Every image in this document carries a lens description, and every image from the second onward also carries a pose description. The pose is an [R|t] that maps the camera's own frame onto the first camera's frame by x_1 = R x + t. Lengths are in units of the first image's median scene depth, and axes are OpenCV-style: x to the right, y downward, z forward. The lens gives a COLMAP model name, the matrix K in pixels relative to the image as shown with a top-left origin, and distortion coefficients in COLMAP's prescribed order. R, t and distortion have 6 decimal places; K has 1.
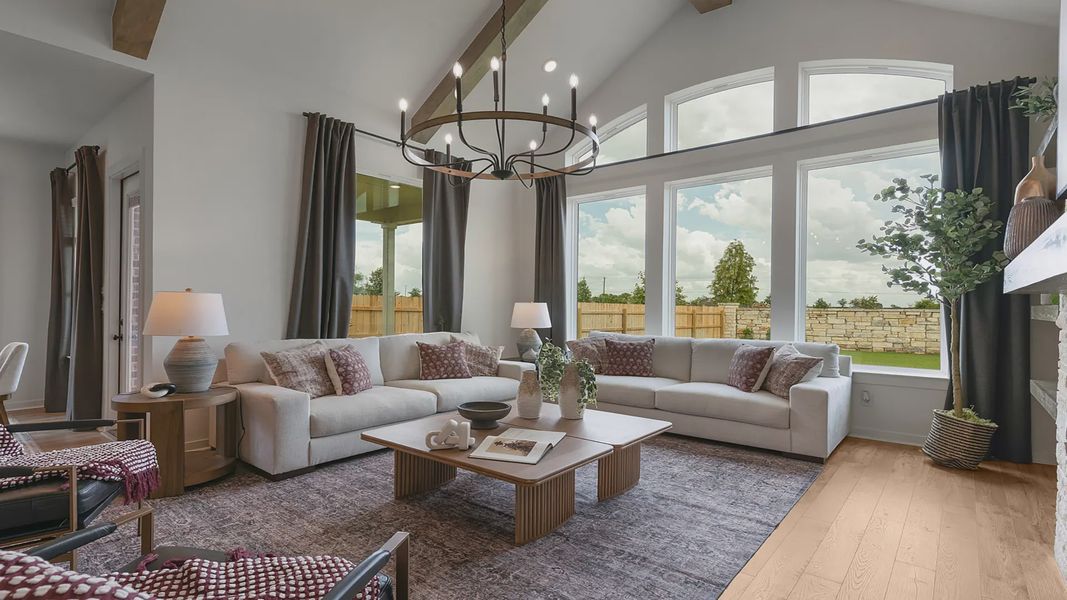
lens RADIAL K [[526.9, 0, 535.3], [0, 526.9, 300.1], [0, 0, 1]] dist [0.012375, -0.000972]
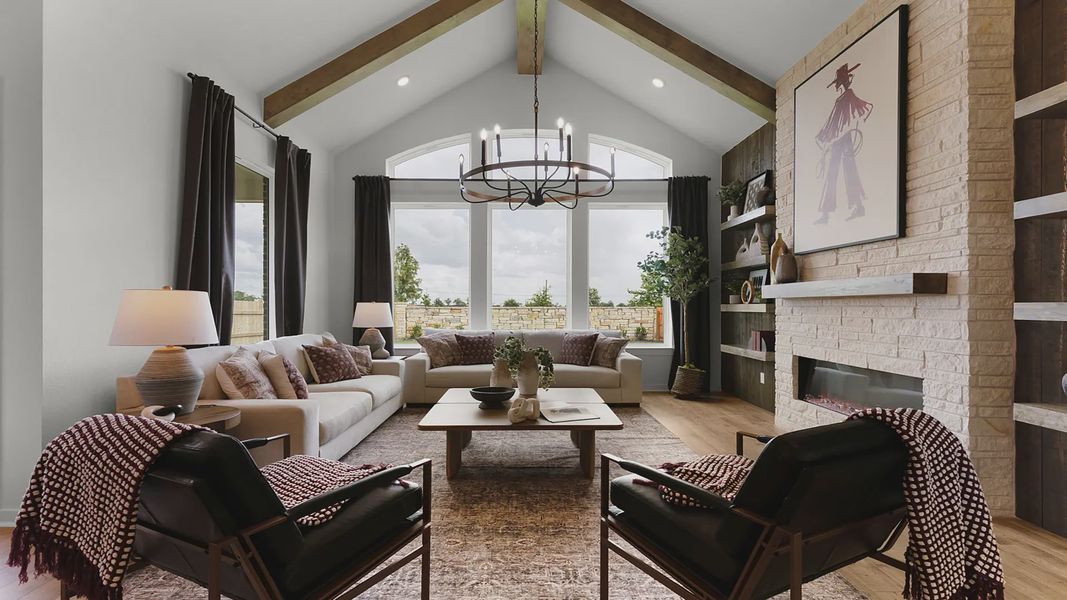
lens RADIAL K [[526.9, 0, 542.8], [0, 526.9, 300.2], [0, 0, 1]] dist [0.012375, -0.000972]
pose [[0.754436, 0.000790, 0.656373, -0.490125], [-0.001363, 0.999999, 0.000363, -0.000958], [-0.656372, -0.001169, 0.754436, 0.013999]]
